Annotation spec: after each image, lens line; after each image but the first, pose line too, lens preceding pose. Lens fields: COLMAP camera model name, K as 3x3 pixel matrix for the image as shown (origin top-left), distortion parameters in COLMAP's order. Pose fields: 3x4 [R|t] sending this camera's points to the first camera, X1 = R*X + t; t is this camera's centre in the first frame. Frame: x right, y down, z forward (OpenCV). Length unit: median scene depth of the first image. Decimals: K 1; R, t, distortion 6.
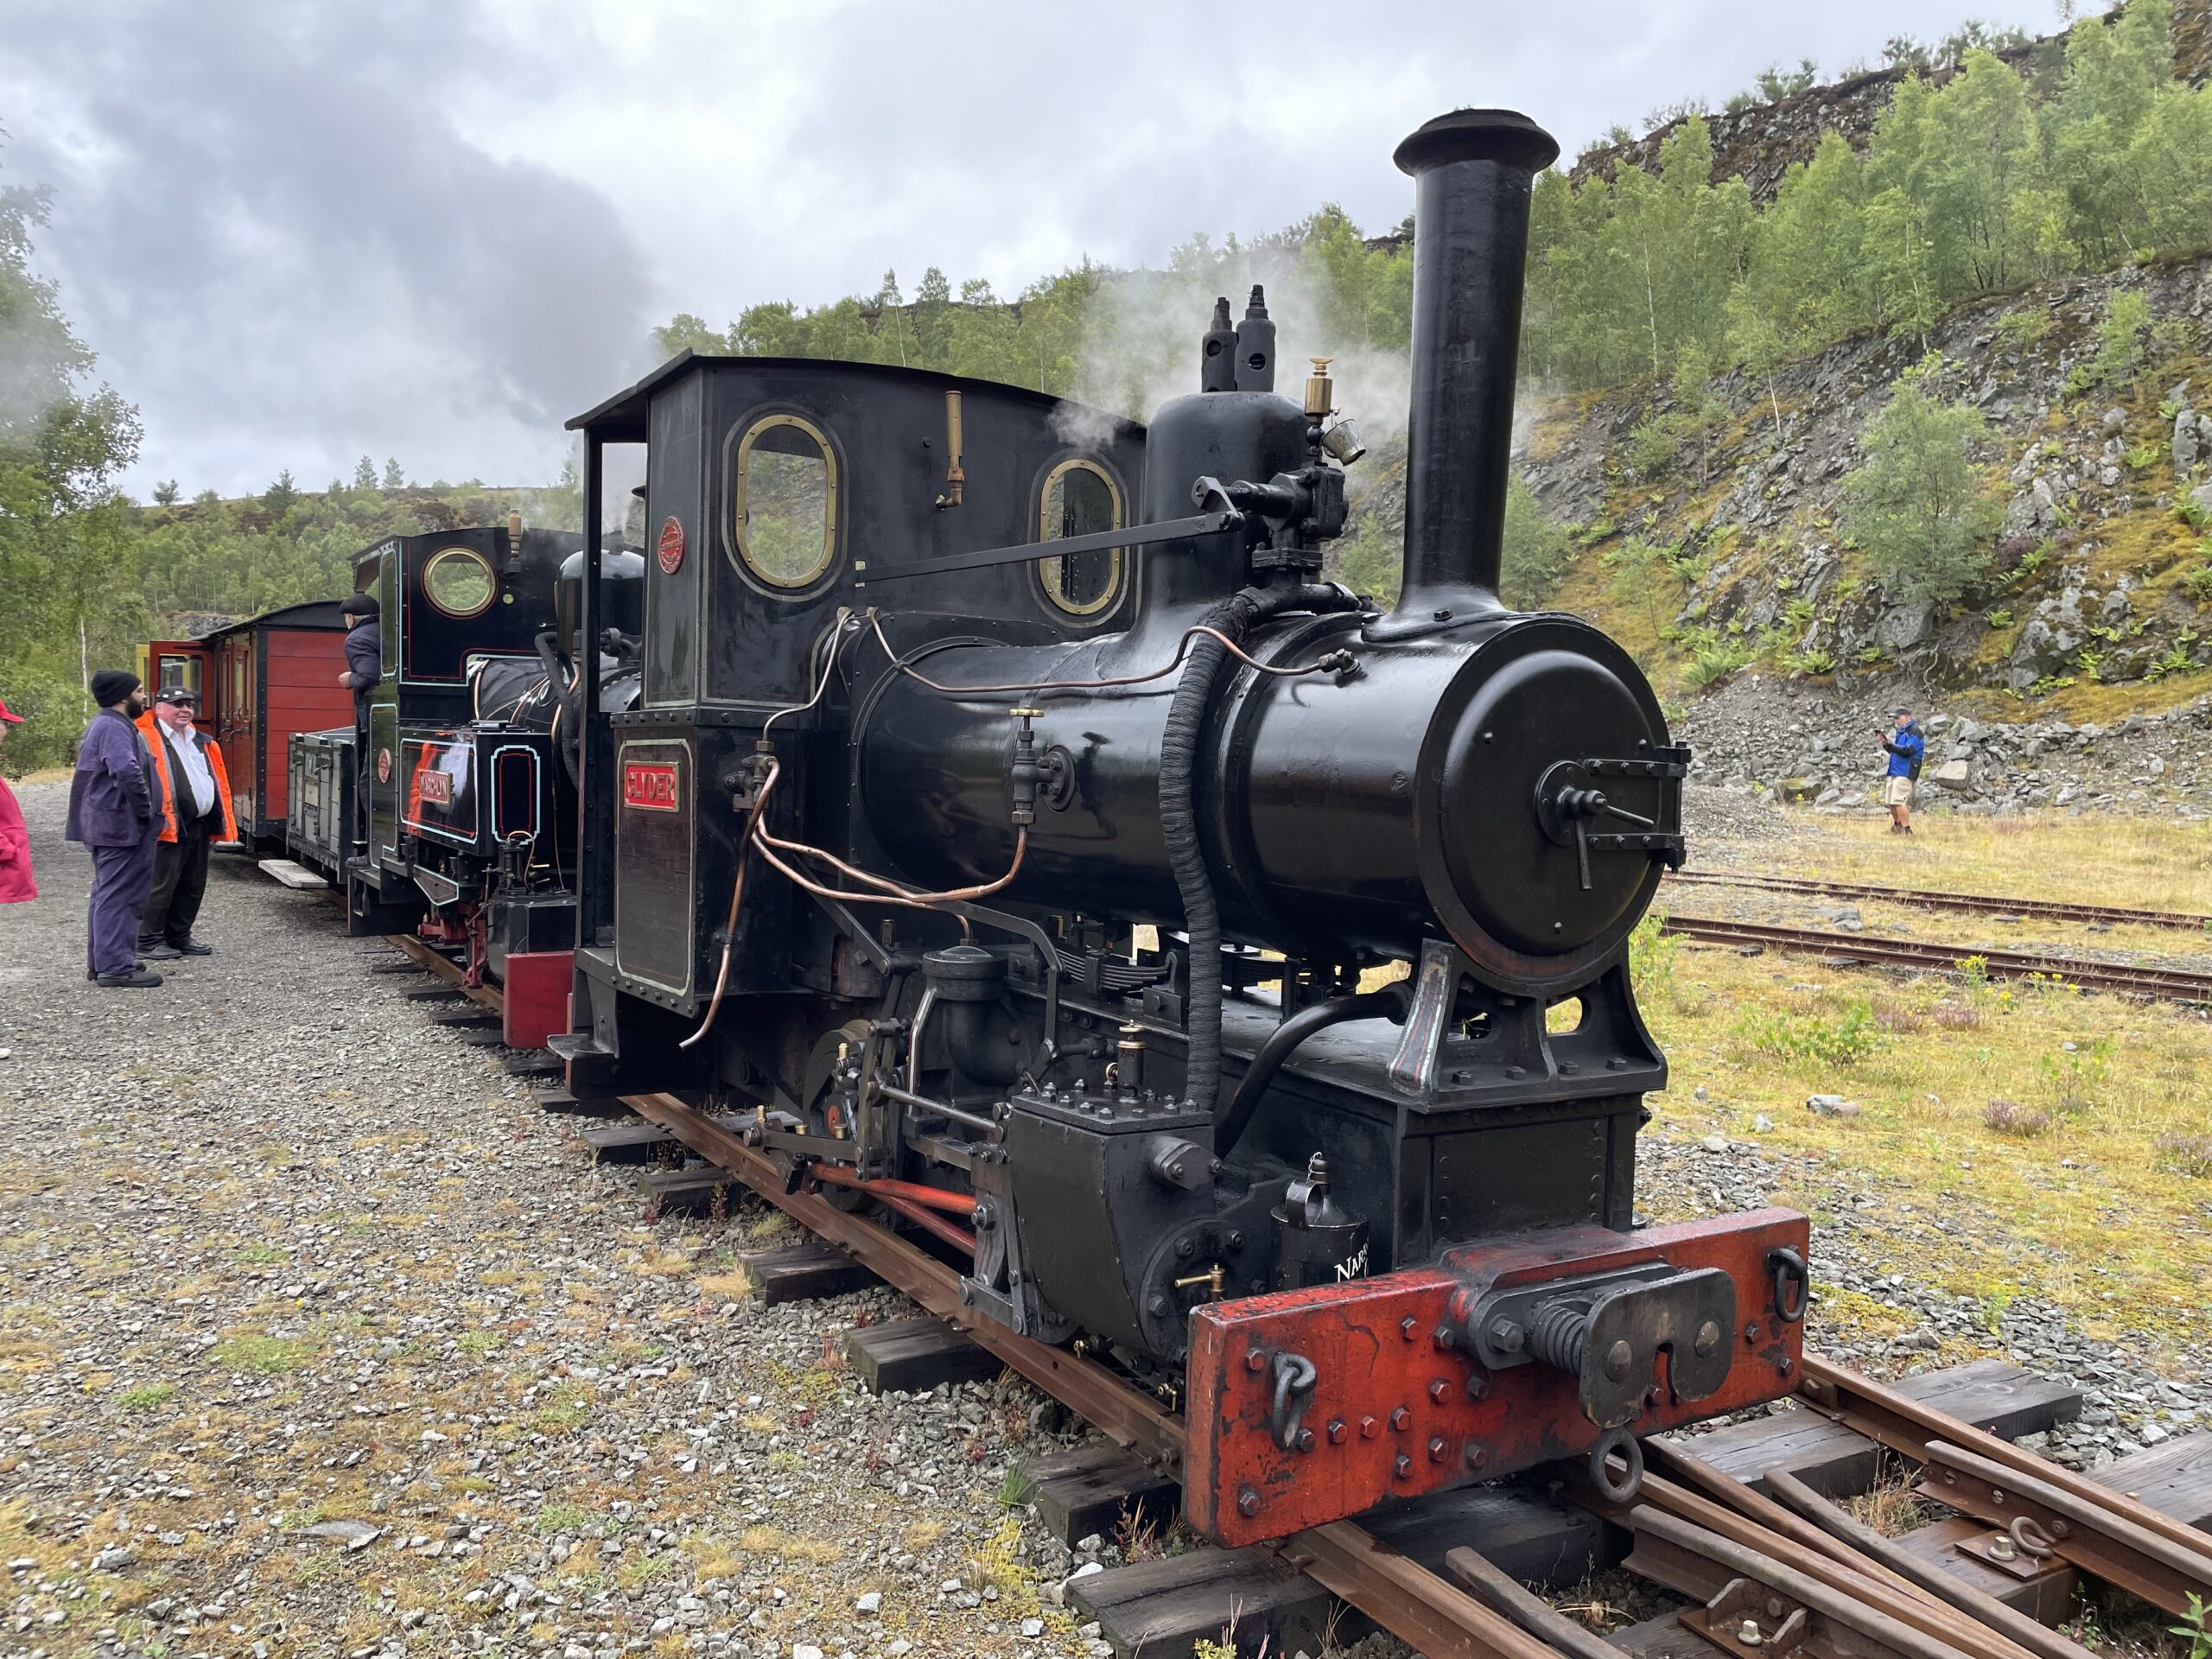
lens RADIAL K [[1646.4, 0, 1106.0], [0, 1646.4, 829.5], [0, 0, 1]] dist [0.093105, -0.001795]
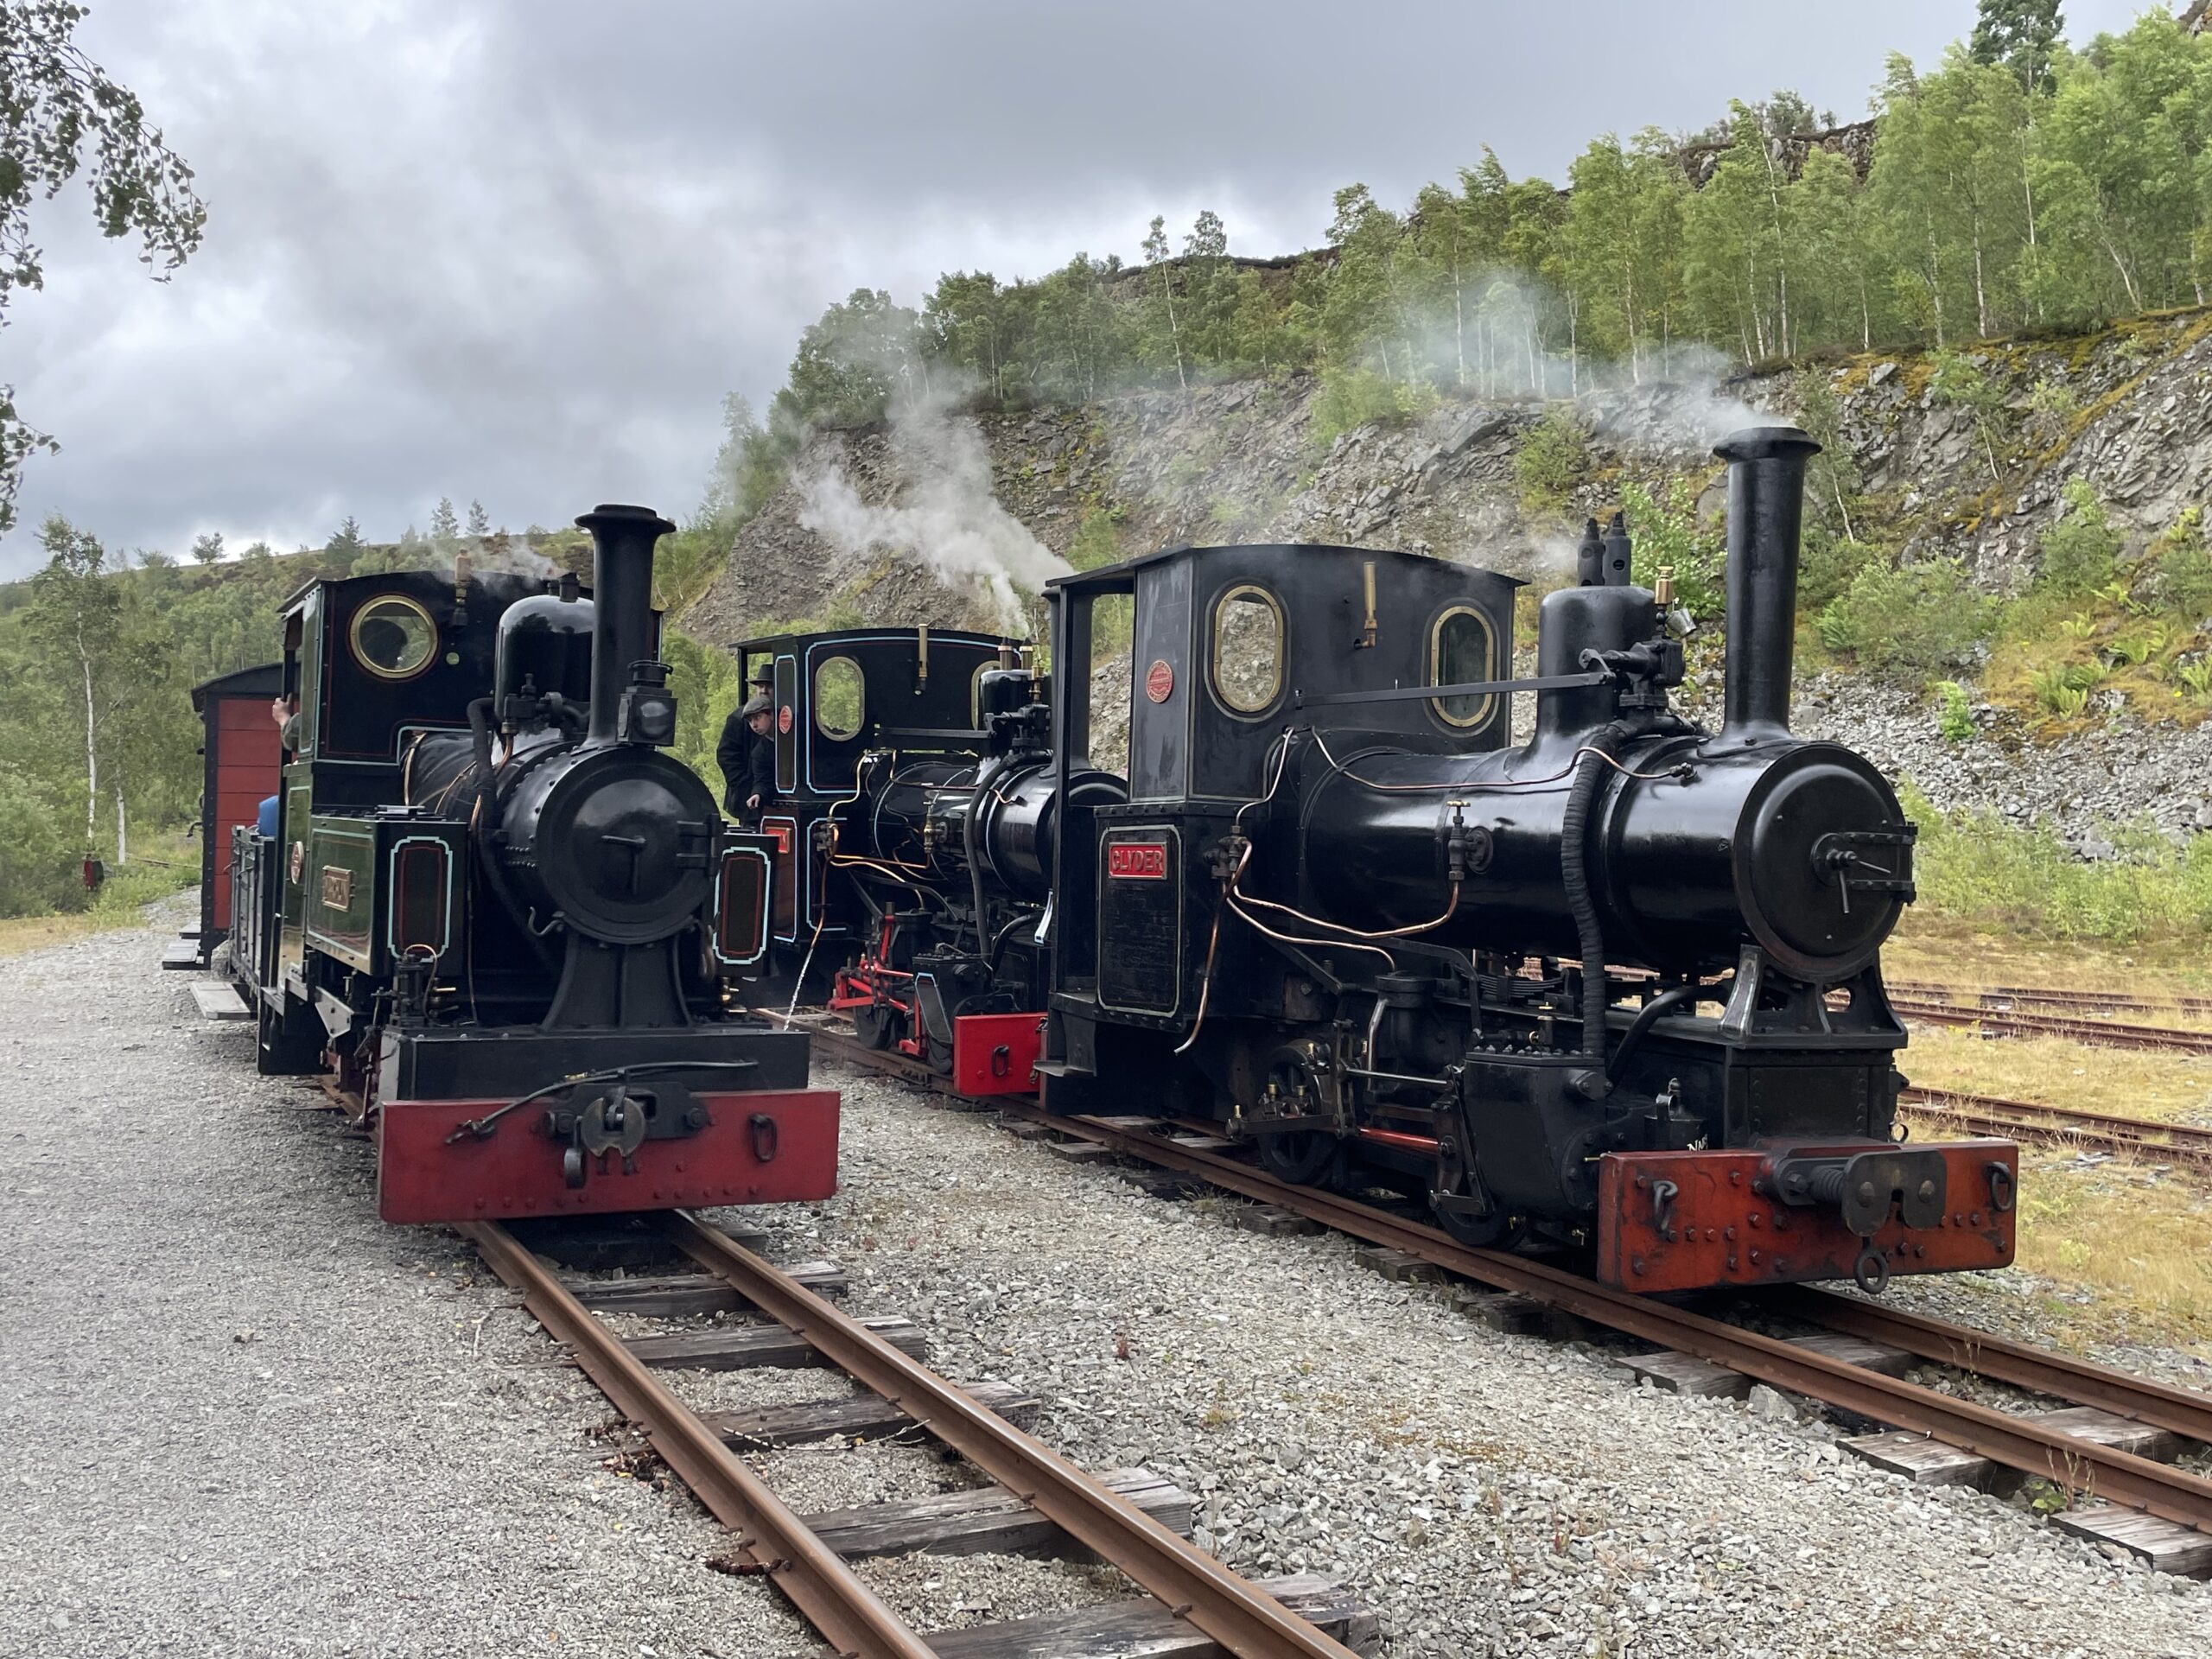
lens RADIAL K [[2093.8, 0, 1106.0], [0, 2093.8, 829.5], [0, 0, 1]] dist [0.094478, 0.008125]
pose [[0.993940, -0.003522, -0.109869, -0.170824], [-0.002816, 0.998343, -0.057475, 0.065609], [0.109890, 0.057436, 0.992283, -0.971537]]
